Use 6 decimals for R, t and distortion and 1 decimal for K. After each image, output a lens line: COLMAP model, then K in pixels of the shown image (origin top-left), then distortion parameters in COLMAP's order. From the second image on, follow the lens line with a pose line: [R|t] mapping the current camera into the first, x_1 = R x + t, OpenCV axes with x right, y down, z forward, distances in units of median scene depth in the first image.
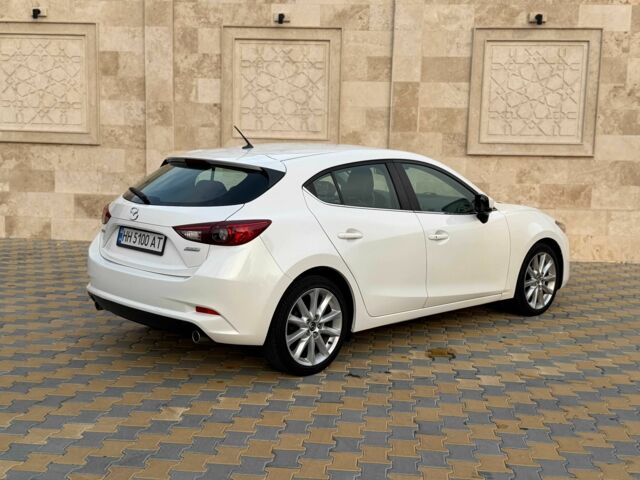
lens RADIAL K [[805.7, 0, 320.0], [0, 805.7, 243.6], [0, 0, 1]] dist [0.105455, 0.000000]
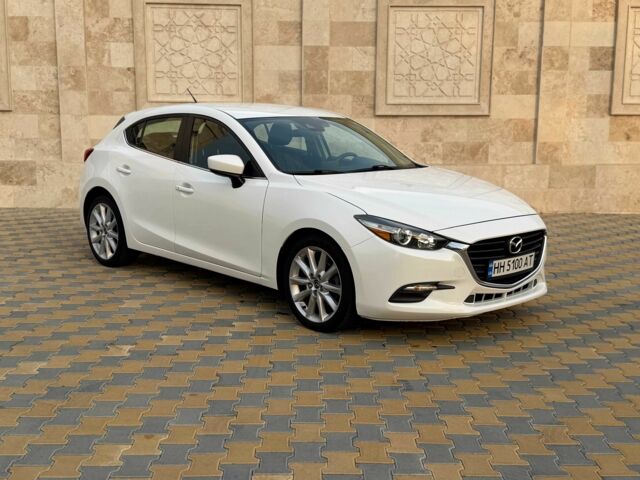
lens RADIAL K [[805.7, 0, 319.6], [0, 805.7, 245.4], [0, 0, 1]] dist [0.105455, 0.000000]
pose [[0.993170, -0.034314, 0.111513, -0.014217], [0.029835, 0.998689, 0.041597, 0.013841], [-0.112794, -0.037986, 0.992892, -0.047410]]
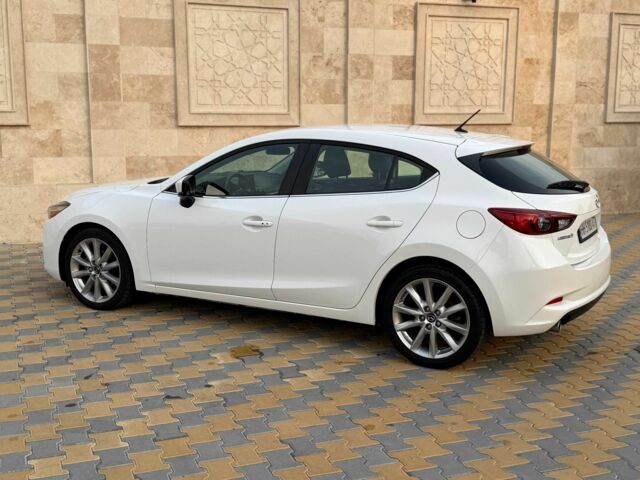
lens RADIAL K [[805.7, 0, 325.5], [0, 805.7, 245.2], [0, 0, 1]] dist [0.105455, 0.000000]
pose [[0.892352, -0.093906, 0.441463, -0.092235], [0.073415, 0.995289, 0.063317, -0.019941], [-0.445329, -0.024092, 0.895043, 0.085824]]
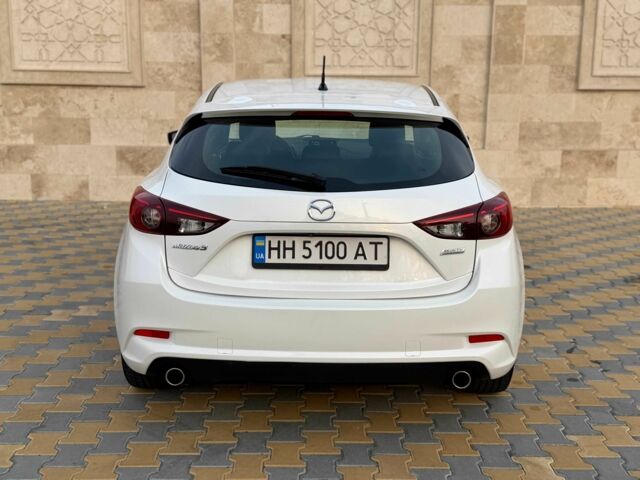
lens RADIAL K [[805.7, 0, 320.0], [0, 805.7, 241.4], [0, 0, 1]] dist [0.105455, 0.000000]
pose [[0.993681, -0.035666, 0.106424, -0.195261], [0.027735, 0.996791, 0.075094, -0.021024], [-0.108760, -0.071668, 0.991481, 0.145655]]
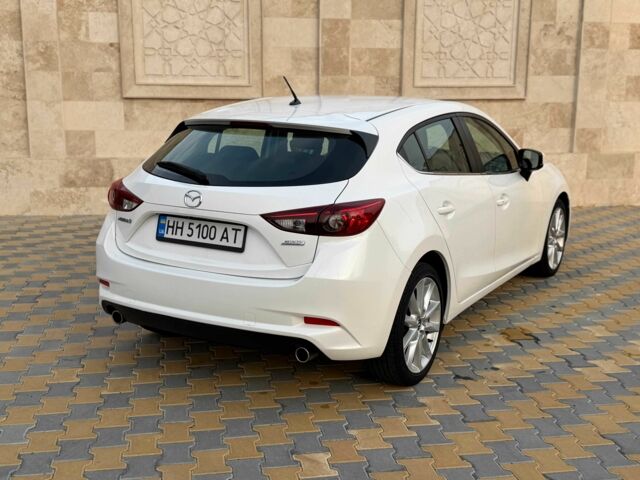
lens RADIAL K [[805.7, 0, 320.0], [0, 805.7, 243.9], [0, 0, 1]] dist [0.105455, 0.000000]
pose [[0.963260, -0.068662, 0.259644, -0.159984], [0.049291, 0.995543, 0.080401, -0.025140], [-0.264007, -0.064649, 0.962352, 0.125586]]
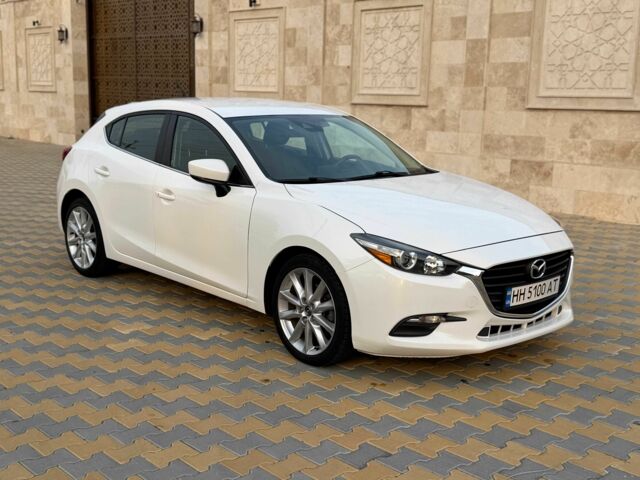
lens RADIAL K [[805.7, 0, 324.2], [0, 805.7, 238.5], [0, 0, 1]] dist [0.105455, 0.000000]
pose [[0.753799, 0.108380, -0.648106, 0.675502], [-0.085951, 0.994093, 0.066270, 0.006573], [0.651460, 0.005752, 0.758661, 0.061981]]
